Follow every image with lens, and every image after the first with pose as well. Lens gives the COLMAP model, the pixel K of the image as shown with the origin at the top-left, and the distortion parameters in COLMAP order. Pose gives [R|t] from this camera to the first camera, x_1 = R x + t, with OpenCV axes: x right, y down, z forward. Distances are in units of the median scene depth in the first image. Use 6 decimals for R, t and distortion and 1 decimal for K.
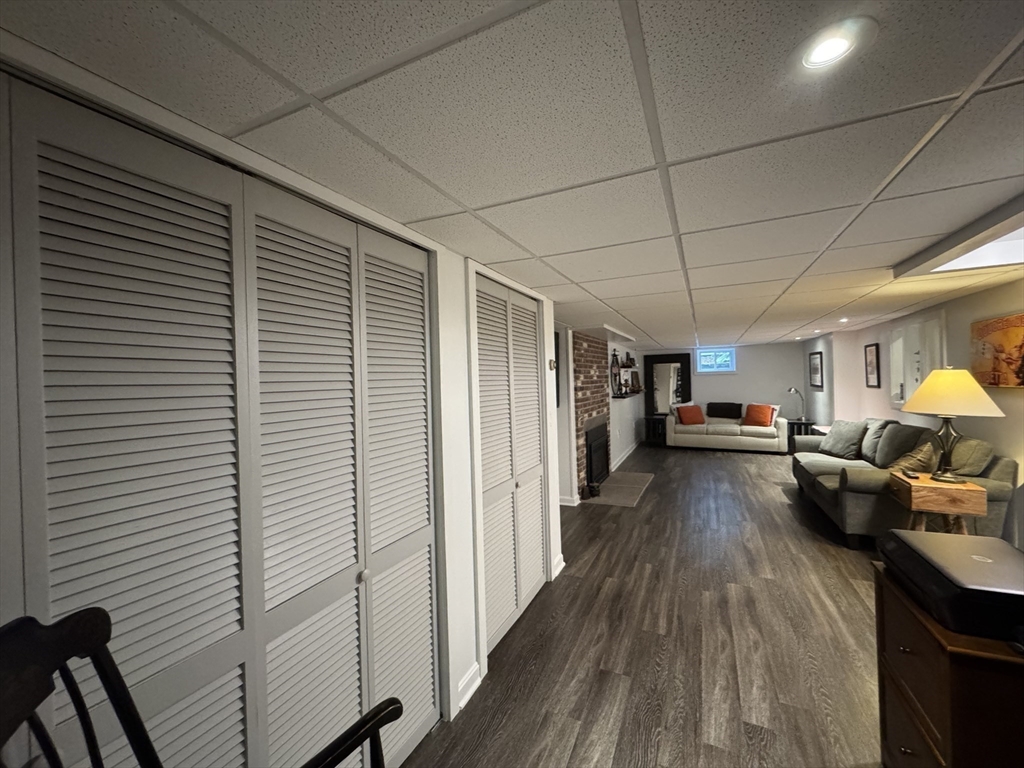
lens RADIAL K [[410.7, 0, 512.0], [0, 410.7, 382.5], [0, 0, 1]] dist [-0.003027, 0.000239]
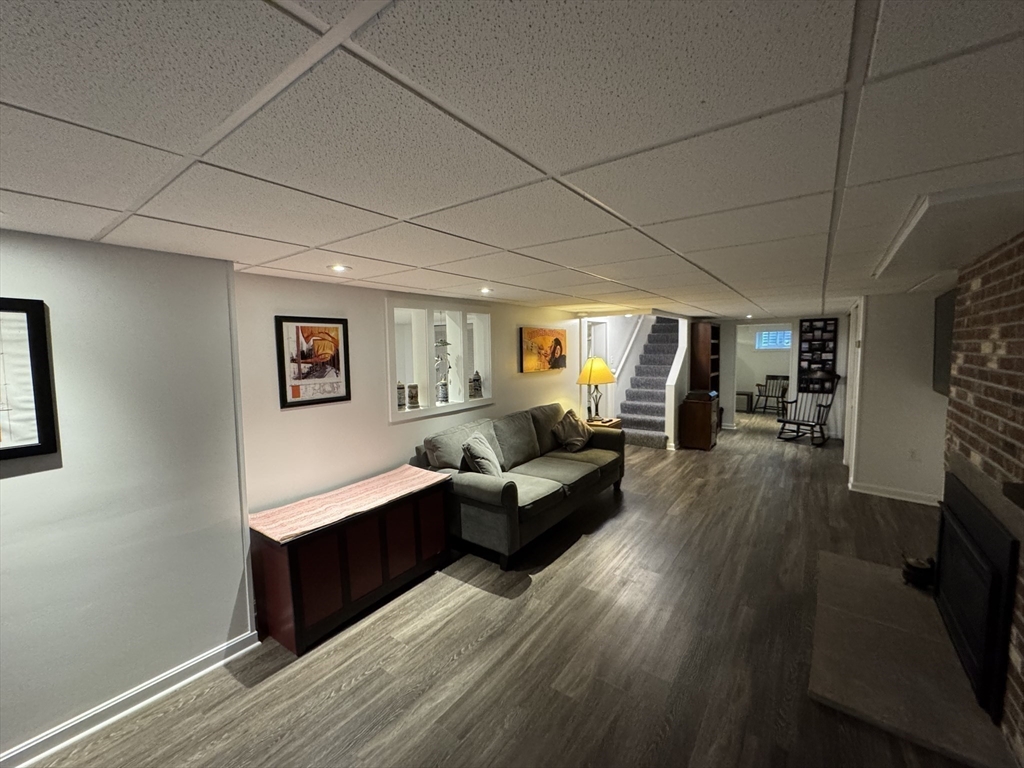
lens RADIAL K [[410.7, 0, 512.0], [0, 410.7, 382.5], [0, 0, 1]] dist [-0.003027, 0.000239]
pose [[-0.979155, 0.028954, 0.201040, 0.545951], [0.045777, 0.995780, 0.079540, -0.043584], [-0.197888, 0.087085, -0.976348, 1.459371]]
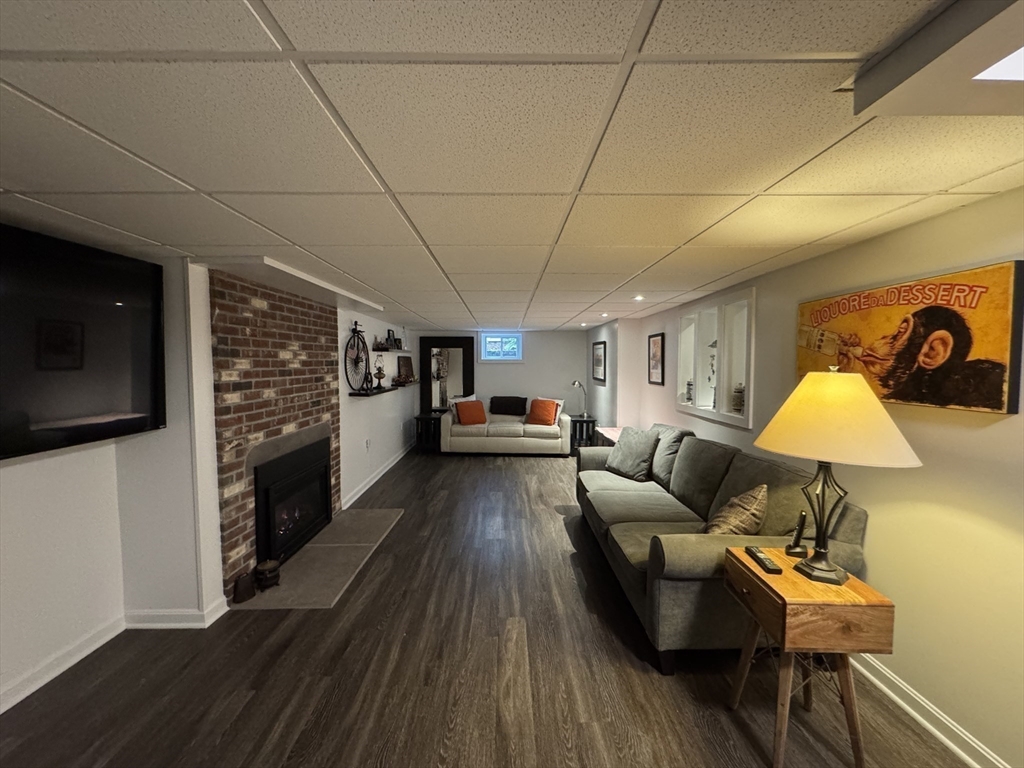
lens RADIAL K [[410.7, 0, 512.0], [0, 410.7, 382.5], [0, 0, 1]] dist [-0.003027, 0.000239]
pose [[0.898421, 0.006338, 0.439090, 0.229856], [-0.023064, 0.999197, 0.032769, -0.013186], [-0.438529, -0.039568, 0.897845, 0.358680]]
